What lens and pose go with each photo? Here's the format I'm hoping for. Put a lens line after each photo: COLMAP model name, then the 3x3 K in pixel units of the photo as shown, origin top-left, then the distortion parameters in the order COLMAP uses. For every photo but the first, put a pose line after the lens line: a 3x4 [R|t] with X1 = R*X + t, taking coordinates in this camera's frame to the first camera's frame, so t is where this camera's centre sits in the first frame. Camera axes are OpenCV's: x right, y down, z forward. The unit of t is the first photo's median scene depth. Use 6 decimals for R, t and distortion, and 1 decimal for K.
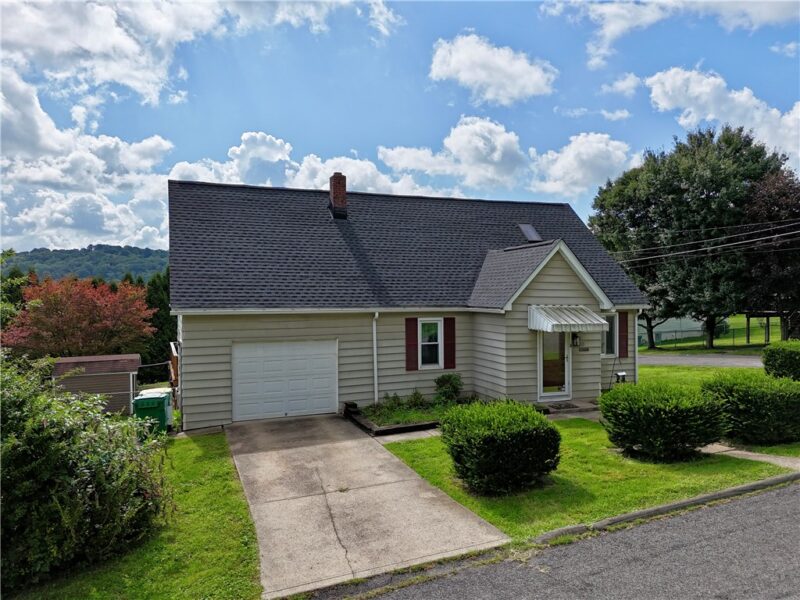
lens RADIAL K [[591.7, 0, 403.2], [0, 591.7, 298.5], [0, 0, 1]] dist [0.054950, -0.038622]
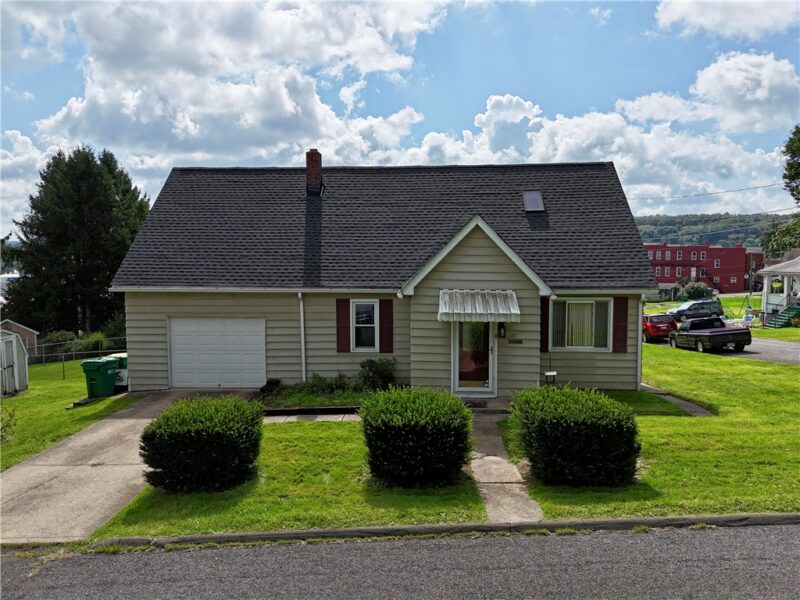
lens RADIAL K [[591.7, 0, 403.2], [0, 591.7, 298.5], [0, 0, 1]] dist [0.054950, -0.038622]
pose [[0.909448, 0.030938, -0.414666, 0.509250], [-0.005808, 0.998076, 0.061726, -0.028069], [0.415778, -0.053728, 0.907878, 0.160394]]
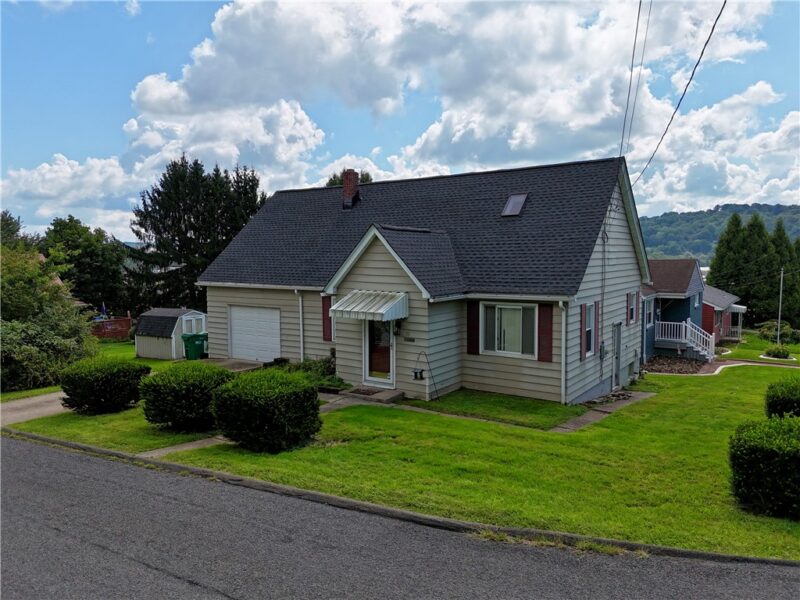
lens RADIAL K [[591.7, 0, 403.2], [0, 591.7, 298.5], [0, 0, 1]] dist [0.054950, -0.038622]
pose [[0.562442, 0.060832, -0.824596, 1.062294], [-0.007017, 0.997605, 0.068809, -0.043381], [0.826807, -0.032915, 0.561522, 0.471823]]
